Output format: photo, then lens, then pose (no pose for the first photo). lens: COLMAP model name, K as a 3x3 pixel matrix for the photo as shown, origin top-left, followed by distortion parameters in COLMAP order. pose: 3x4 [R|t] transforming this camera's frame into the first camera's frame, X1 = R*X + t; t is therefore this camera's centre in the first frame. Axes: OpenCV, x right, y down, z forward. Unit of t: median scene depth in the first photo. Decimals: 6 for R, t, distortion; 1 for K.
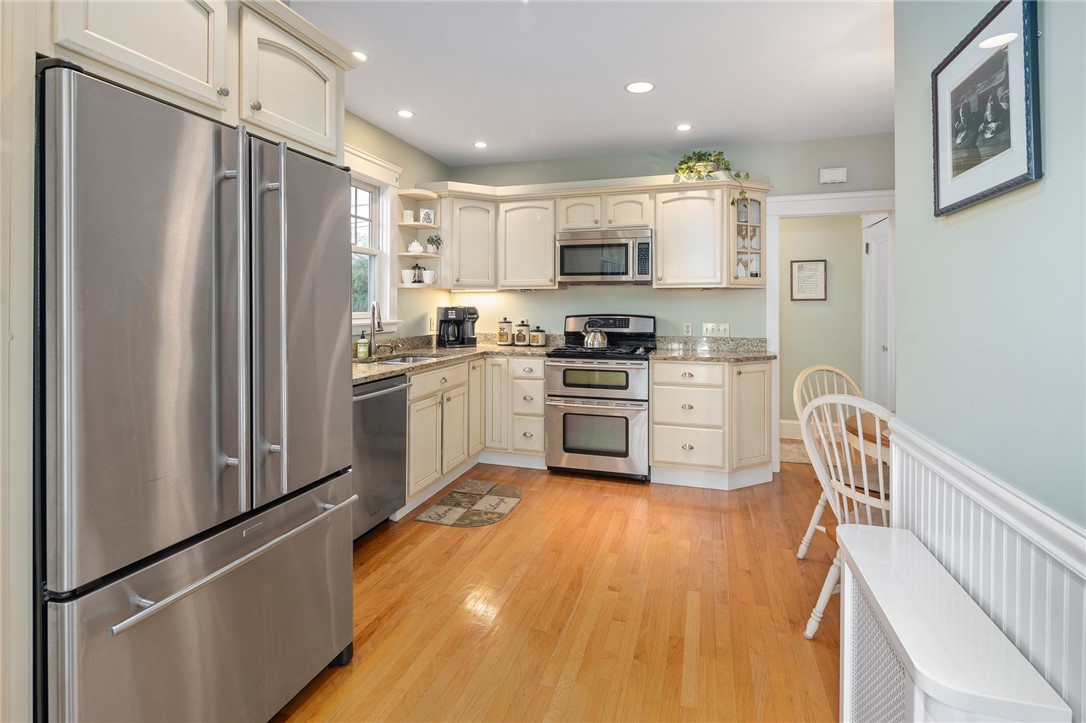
lens RADIAL K [[532.6, 0, 539.3], [0, 532.6, 308.4], [0, 0, 1]] dist [0.004410, 0.001254]
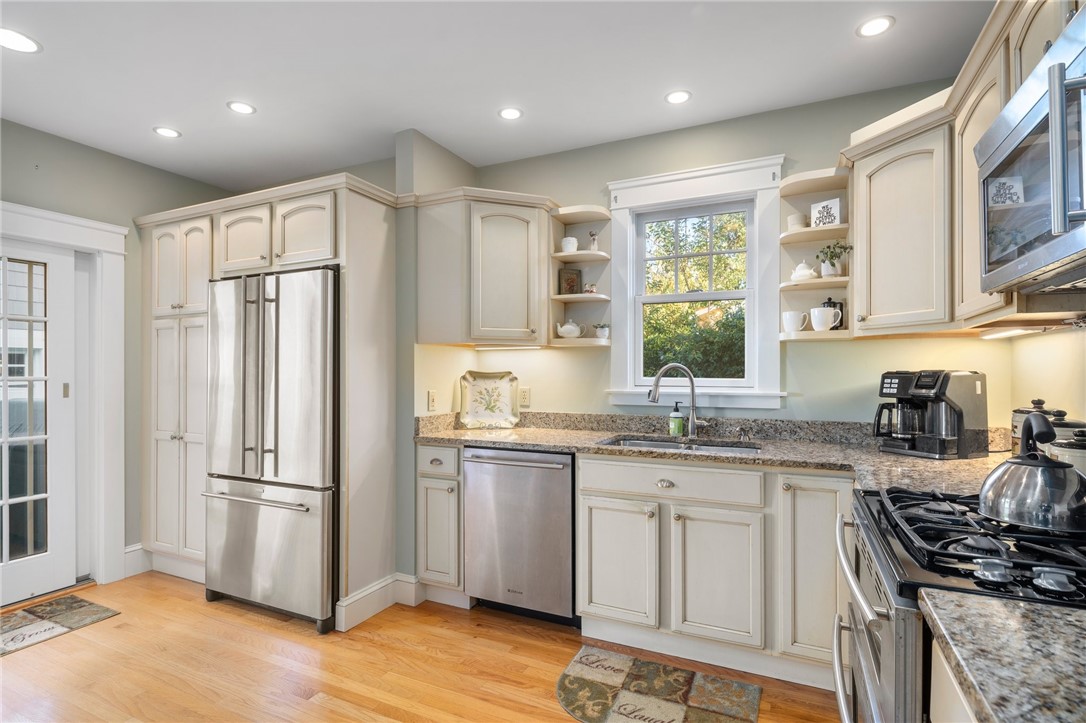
lens RADIAL K [[532.6, 0, 542.3], [0, 532.6, 369.8], [0, 0, 1]] dist [0.004410, 0.001254]
pose [[-0.147473, -0.002850, -0.989062, 0.482557], [-0.001489, 0.999995, -0.002659, -0.002468], [0.989065, 0.001081, -0.147476, 0.939039]]
